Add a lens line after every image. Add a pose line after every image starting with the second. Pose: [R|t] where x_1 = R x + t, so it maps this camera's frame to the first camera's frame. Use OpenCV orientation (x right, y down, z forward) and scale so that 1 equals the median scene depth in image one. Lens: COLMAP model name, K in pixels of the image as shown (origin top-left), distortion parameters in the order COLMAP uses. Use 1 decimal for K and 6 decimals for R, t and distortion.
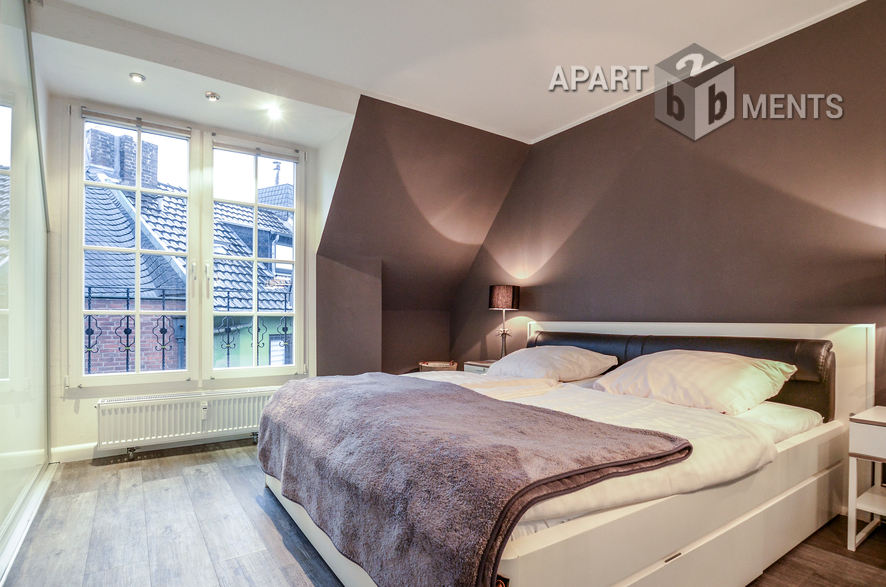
lens RADIAL K [[458.4, 0, 445.7], [0, 458.4, 314.2], [0, 0, 1]] dist [-0.031983, -0.000001]
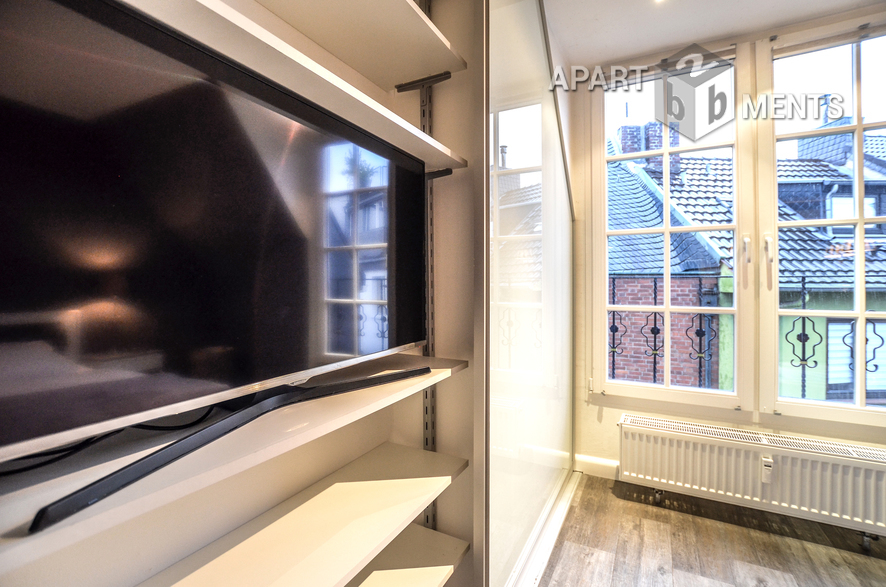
lens RADIAL K [[402.5, 0, 442.0], [0, 402.5, 288.5], [0, 0, 1]] dist [-0.023661, 0.002172]
pose [[0.452293, 0.009042, -0.891824, -0.244467], [0.011701, 0.999802, 0.016071, -0.055382], [0.891793, -0.017704, 0.452098, 0.343347]]
